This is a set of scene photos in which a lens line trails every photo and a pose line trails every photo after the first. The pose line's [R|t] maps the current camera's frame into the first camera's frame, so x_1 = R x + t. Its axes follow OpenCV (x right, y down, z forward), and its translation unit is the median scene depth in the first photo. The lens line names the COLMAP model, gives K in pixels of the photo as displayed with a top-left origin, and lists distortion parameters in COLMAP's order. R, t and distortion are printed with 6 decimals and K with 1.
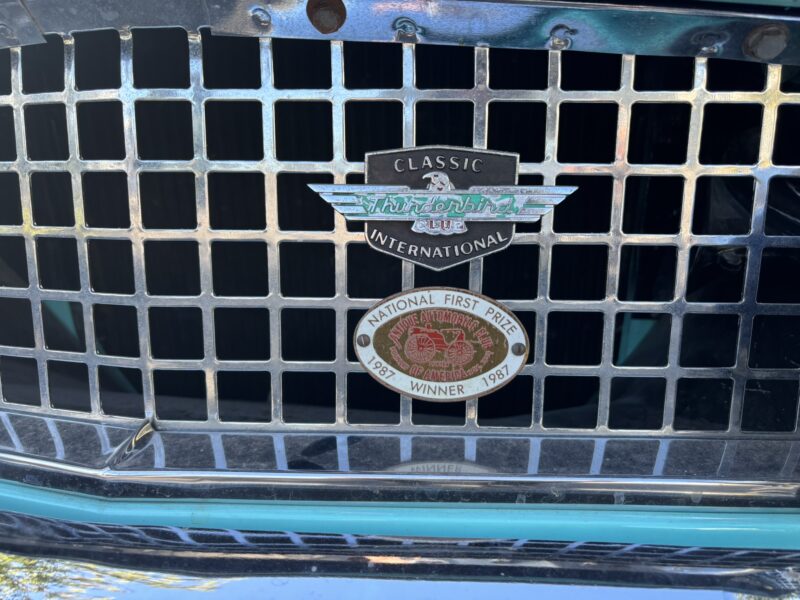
lens RADIAL K [[600.6, 0, 400.0], [0, 600.6, 299.7], [0, 0, 1]] dist [0.010166, 0.001314]
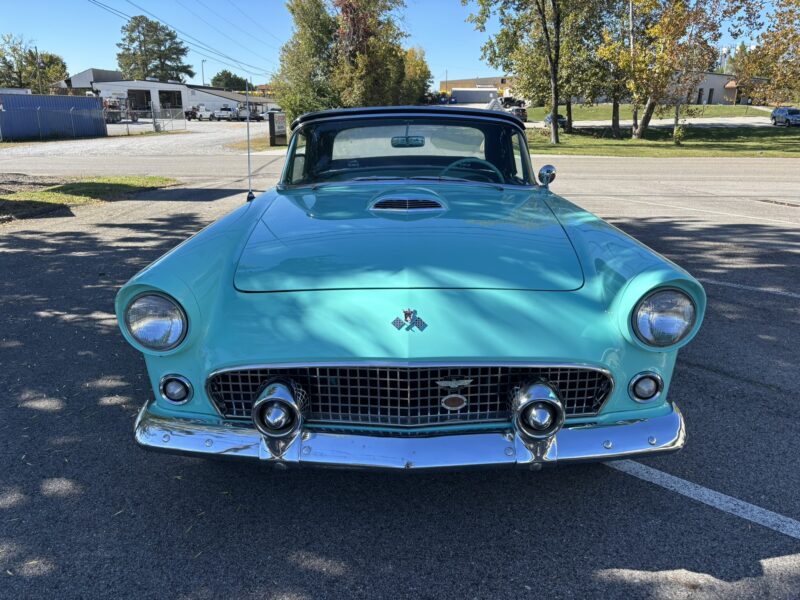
lens RADIAL K [[600.6, 0, 400.8], [0, 600.6, 298.8], [0, 0, 1]] dist [0.010166, 0.001314]
pose [[0.992519, -0.054918, 0.109040, -1.169273], [0.043293, 0.993396, 0.106258, -1.775318], [-0.114156, -0.100742, 0.988342, -5.334758]]
